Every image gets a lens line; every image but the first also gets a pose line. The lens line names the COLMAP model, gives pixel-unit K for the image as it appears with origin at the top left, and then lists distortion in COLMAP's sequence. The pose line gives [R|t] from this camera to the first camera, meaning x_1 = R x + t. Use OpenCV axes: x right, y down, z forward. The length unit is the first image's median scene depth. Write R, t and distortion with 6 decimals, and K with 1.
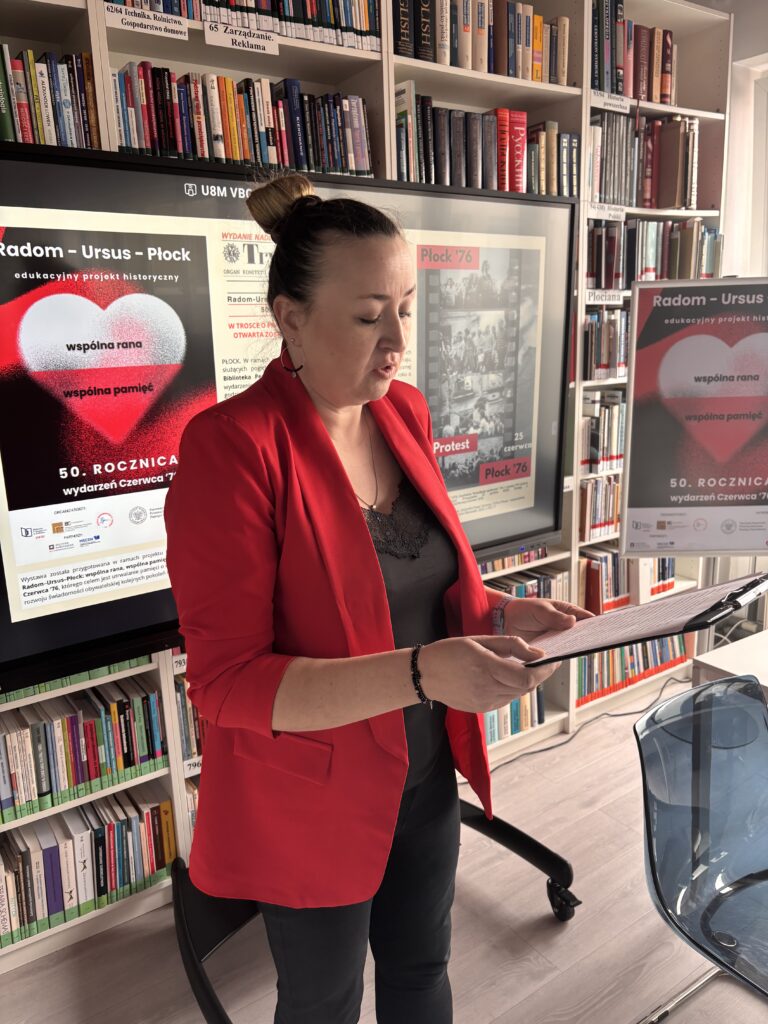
lens RADIAL K [[792.9, 0, 392.2], [0, 792.9, 510.5], [0, 0, 1]] dist [0.038158, -0.045827]
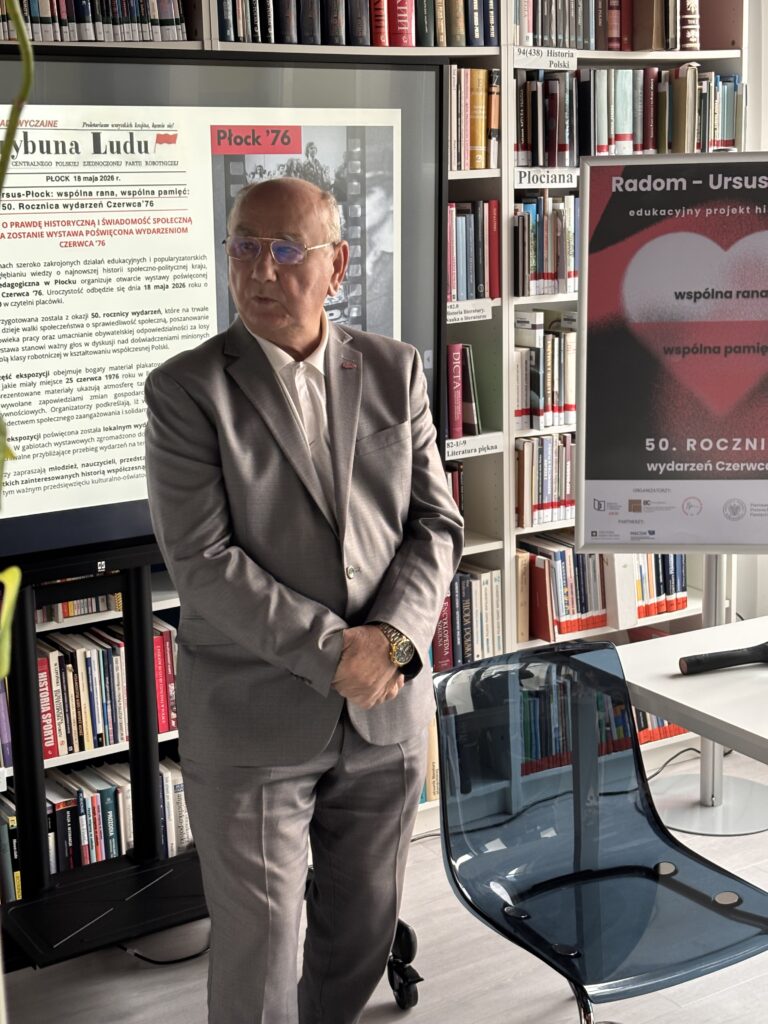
lens RADIAL K [[1582.2, 0, 384.2], [0, 1582.2, 496.1], [0, 0, 1]] dist [0.104901, 0.000000]
pose [[0.998020, 0.020849, -0.059335, 0.257231], [-0.022665, 0.999290, -0.030102, 0.071468], [0.058666, 0.031387, 0.997784, -0.488378]]
